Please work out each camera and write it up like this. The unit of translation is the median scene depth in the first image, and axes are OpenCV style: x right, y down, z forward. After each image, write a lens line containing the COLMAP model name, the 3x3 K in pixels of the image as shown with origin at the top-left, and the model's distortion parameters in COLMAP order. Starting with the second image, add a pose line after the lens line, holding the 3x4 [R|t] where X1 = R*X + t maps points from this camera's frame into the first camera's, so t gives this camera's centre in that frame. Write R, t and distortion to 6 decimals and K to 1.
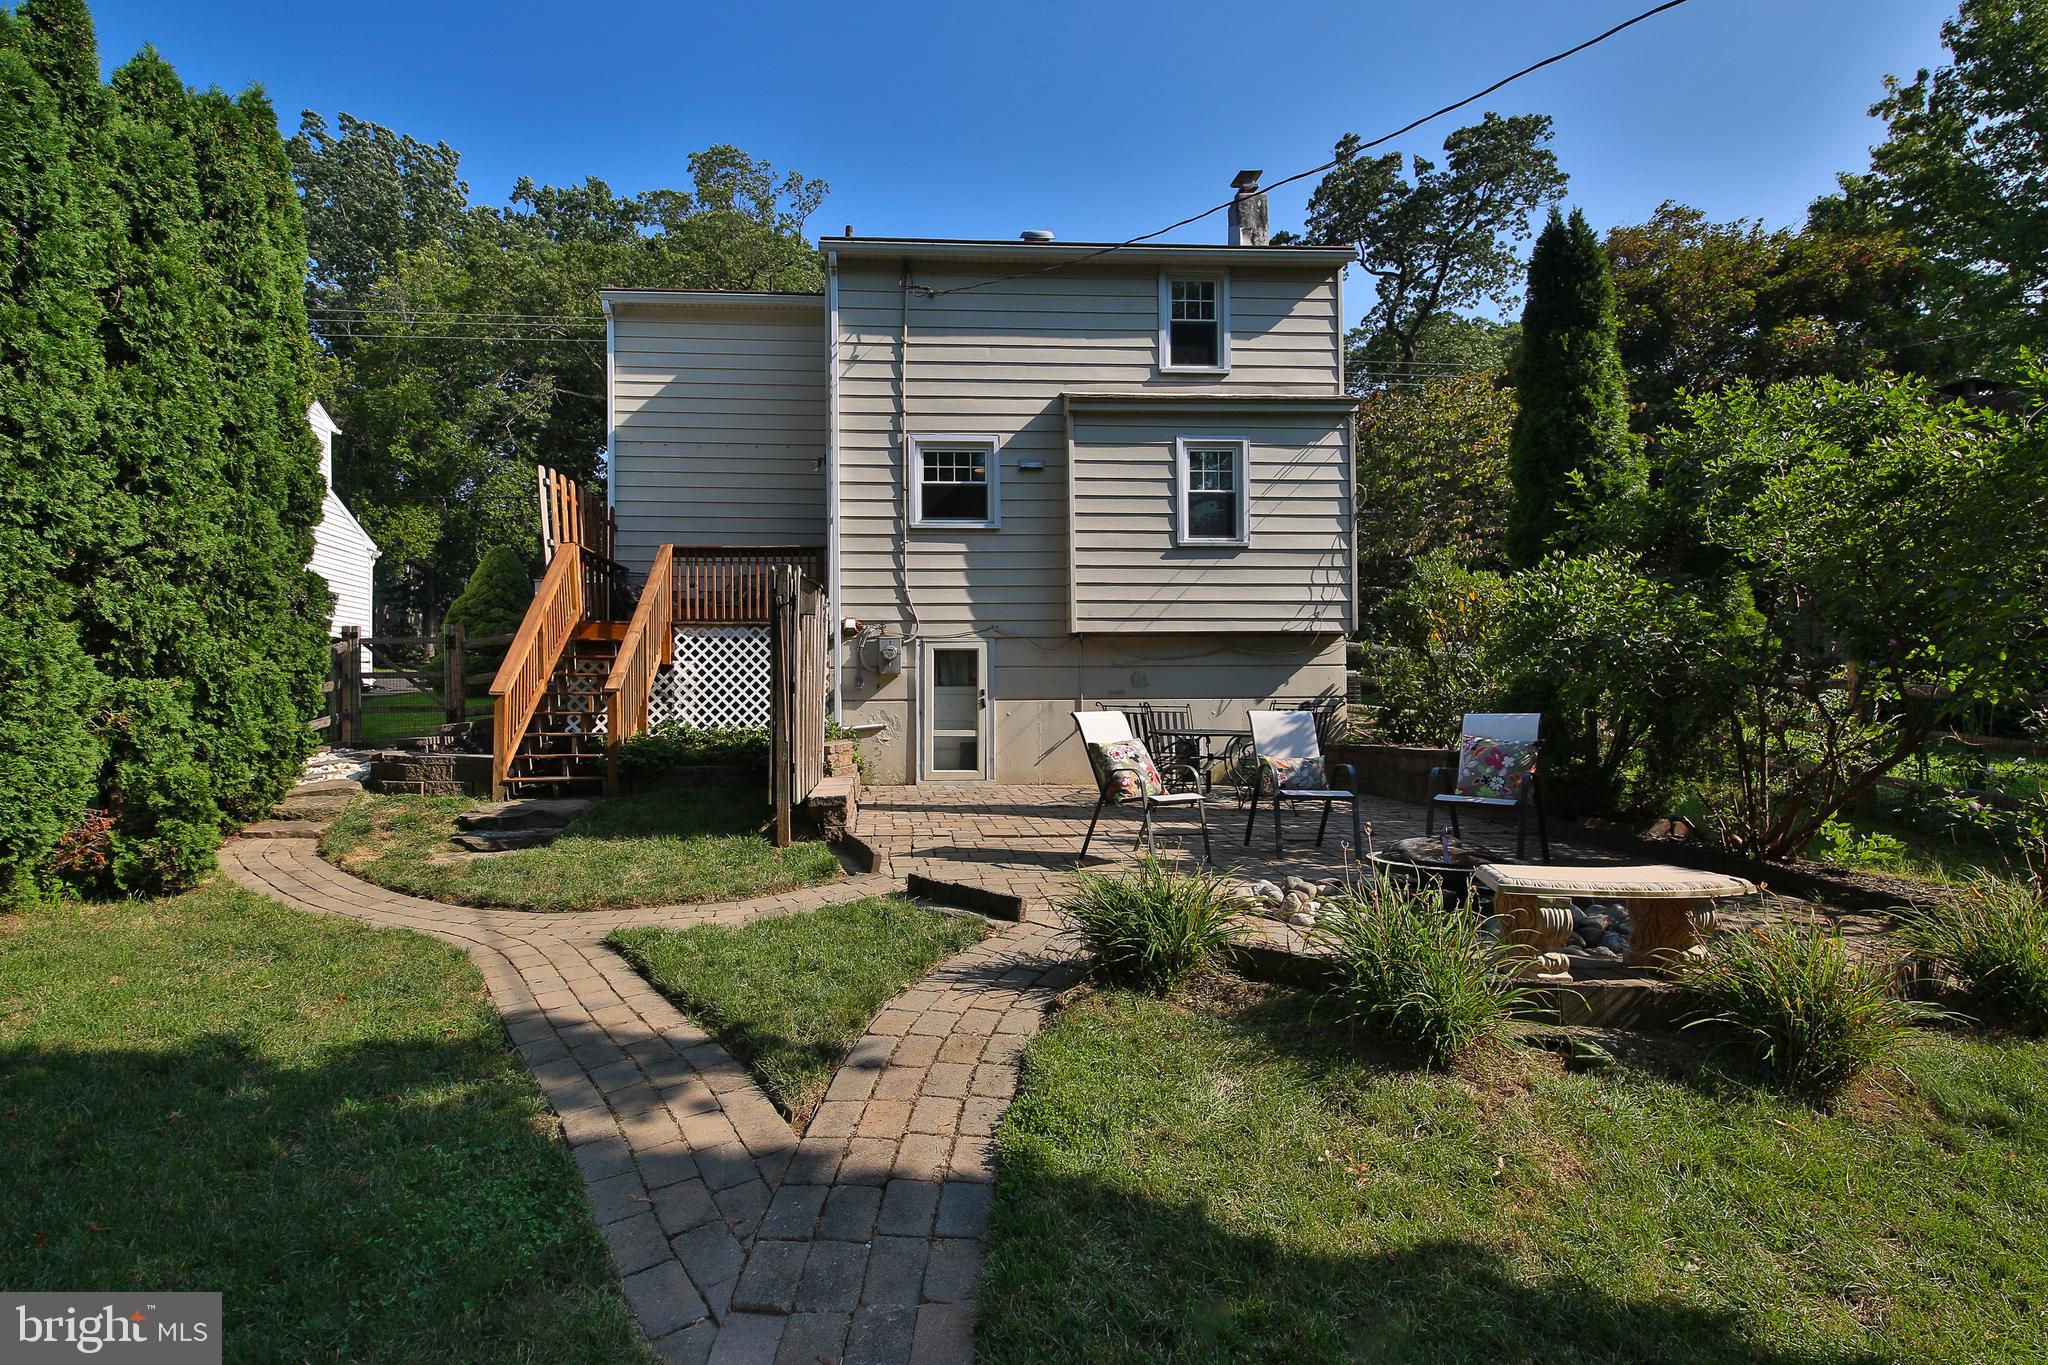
lens RADIAL K [[931.7, 0, 967.5], [0, 931.7, 701.5], [0, 0, 1]] dist [0.023997, 0.000288]
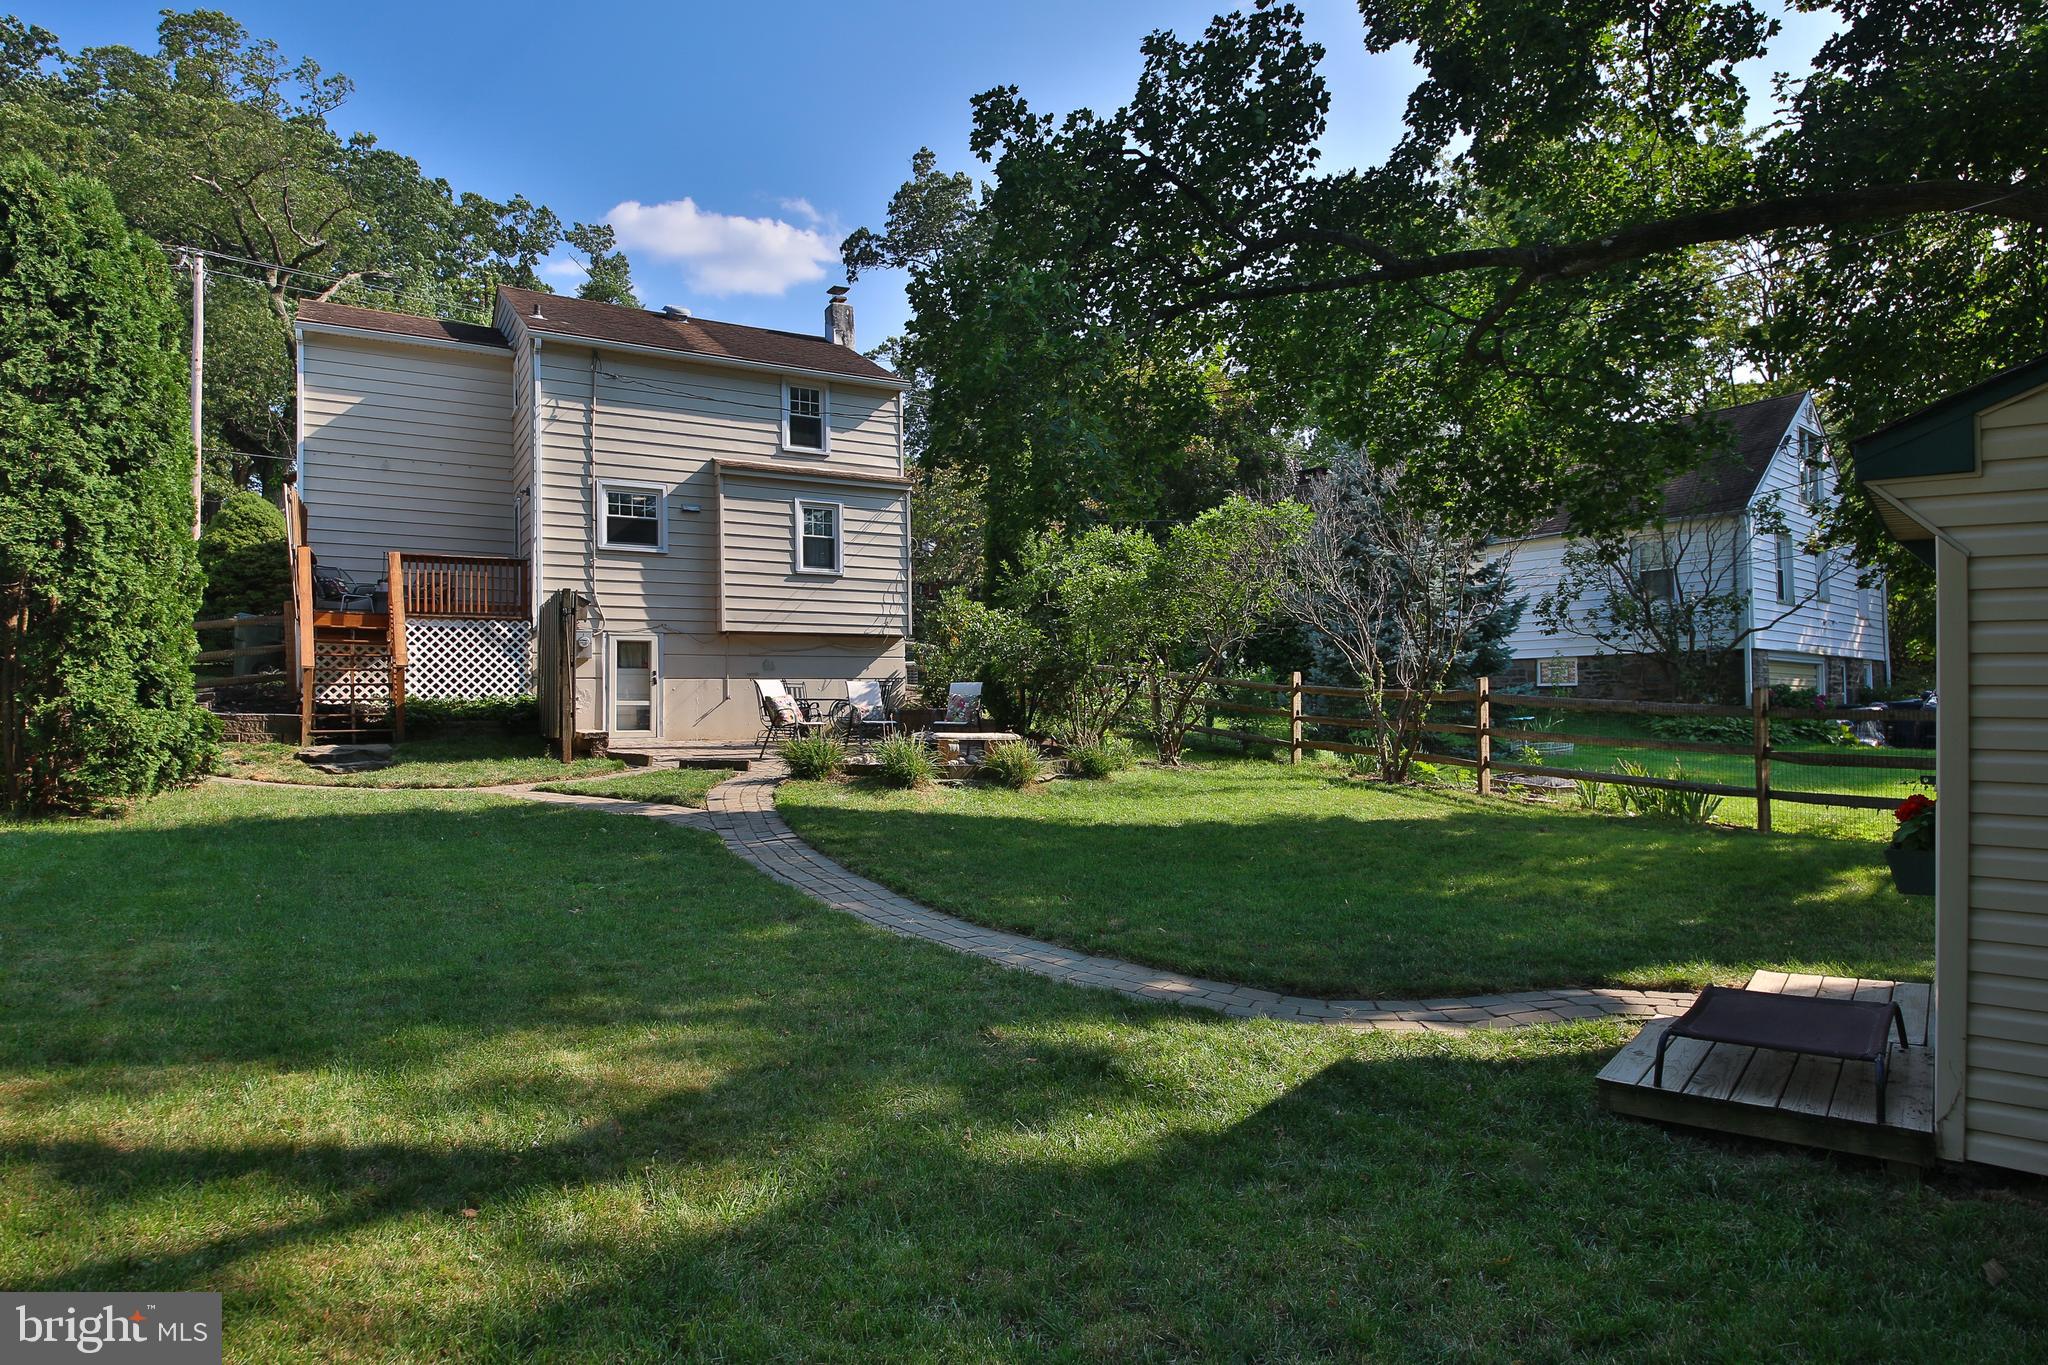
lens RADIAL K [[1089.7, 0, 1015.3], [0, 1089.7, 694.2], [0, 0, 1]] dist [0.000133, -0.000836]
pose [[0.895713, 0.001735, 0.444630, -0.219501], [-0.000178, 0.999994, -0.003544, 0.027038], [-0.444633, 0.003096, 0.895707, -0.659936]]
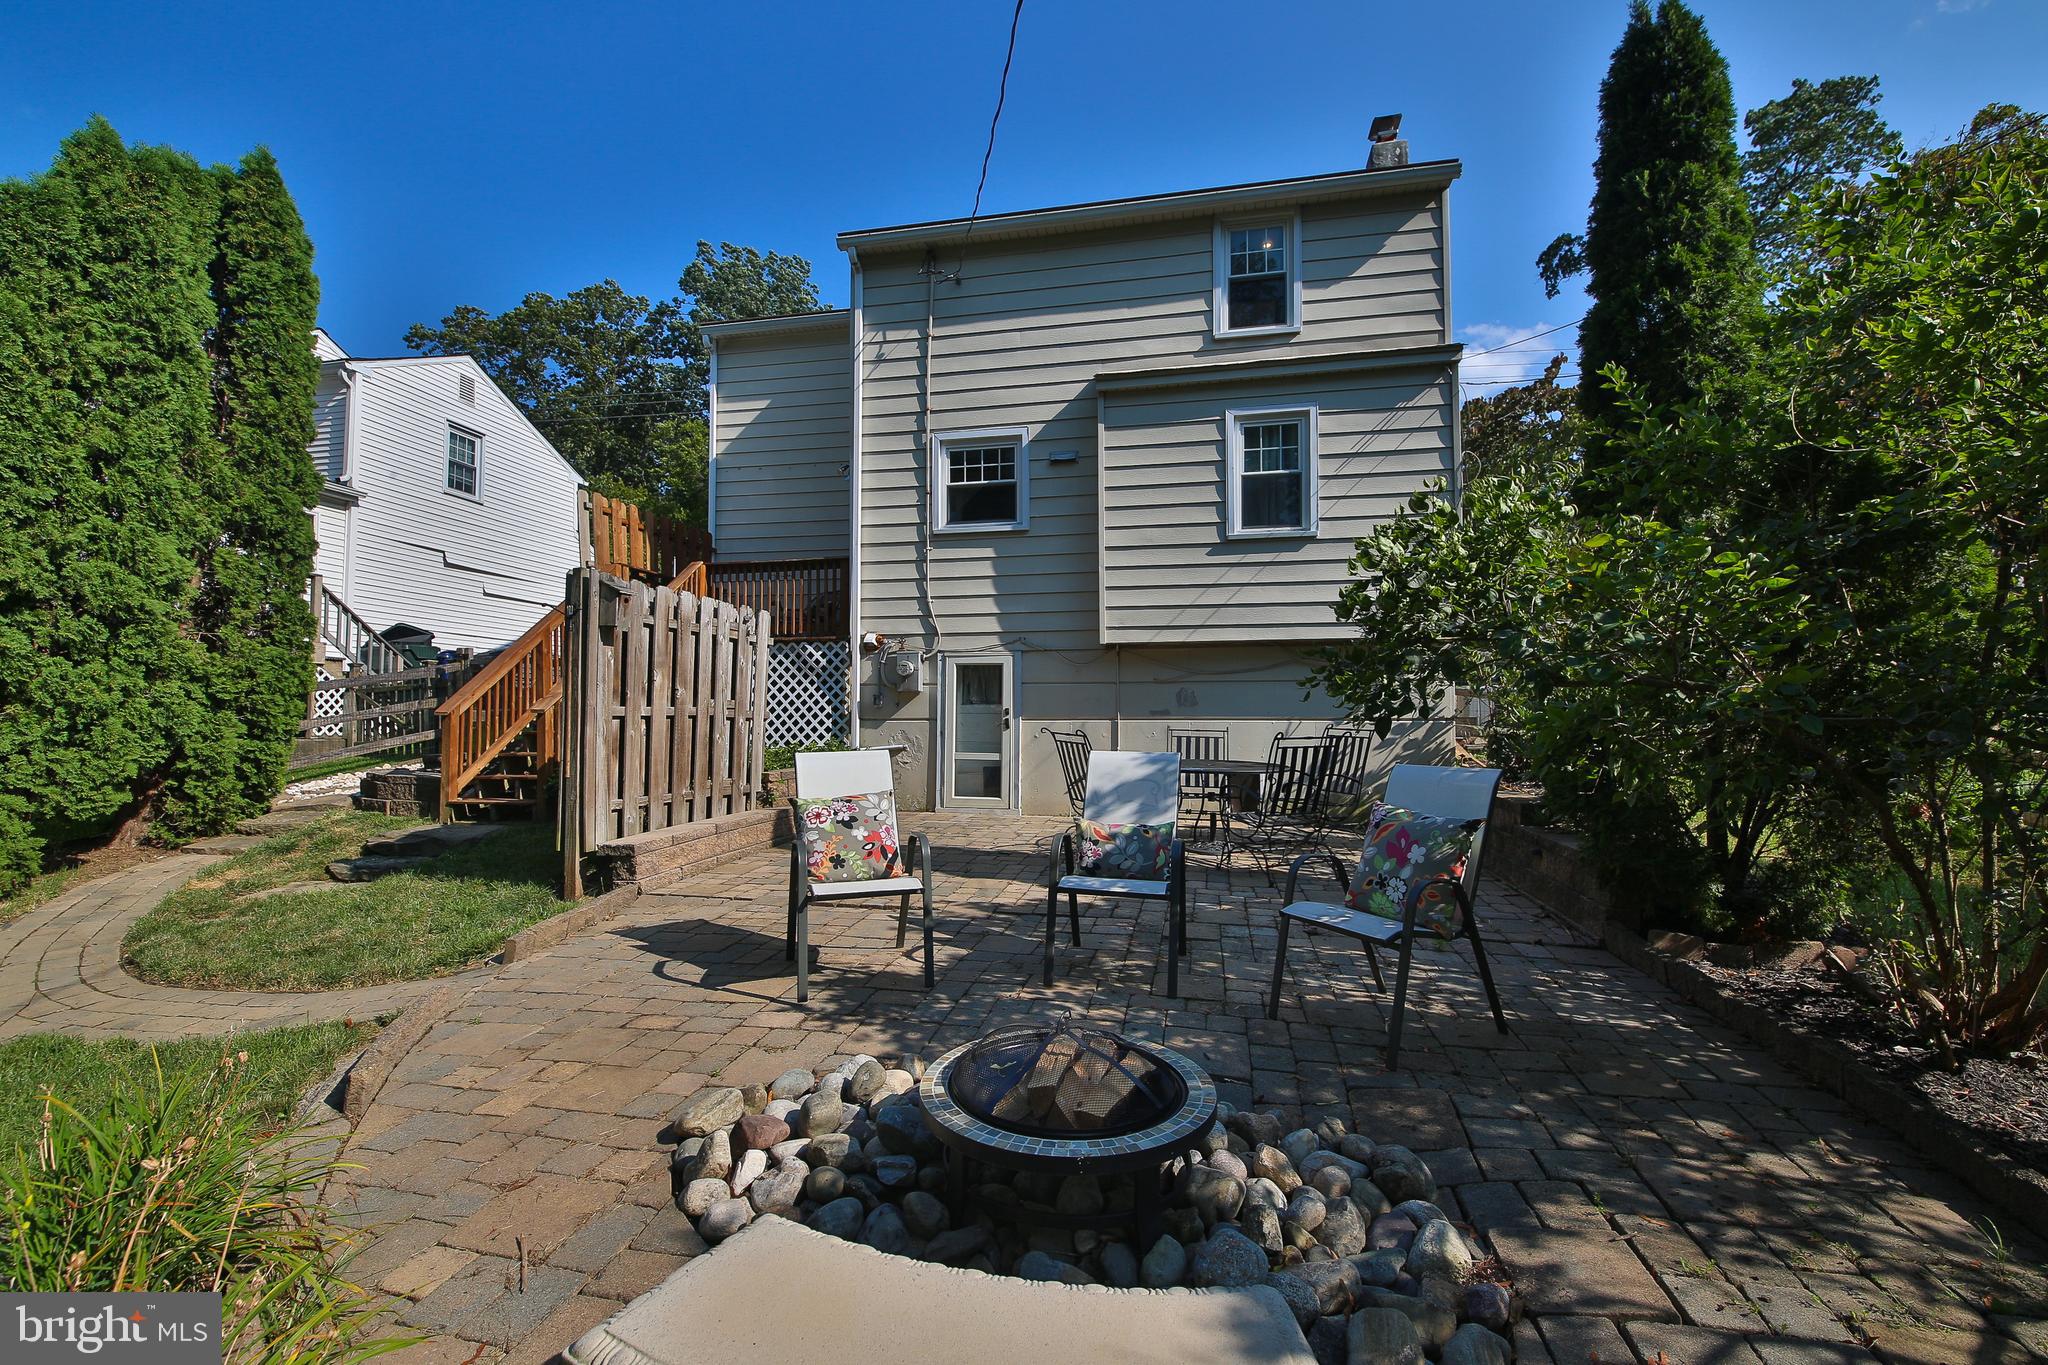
lens RADIAL K [[819.9, 0, 1057.5], [0, 819.9, 704.1], [0, 0, 1]] dist [0.004297, -0.000945]
pose [[0.966805, 0.002950, -0.255497, 0.266514], [-0.003849, 0.999988, -0.003018, -0.014679], [0.255485, 0.003901, 0.966805, 0.243518]]
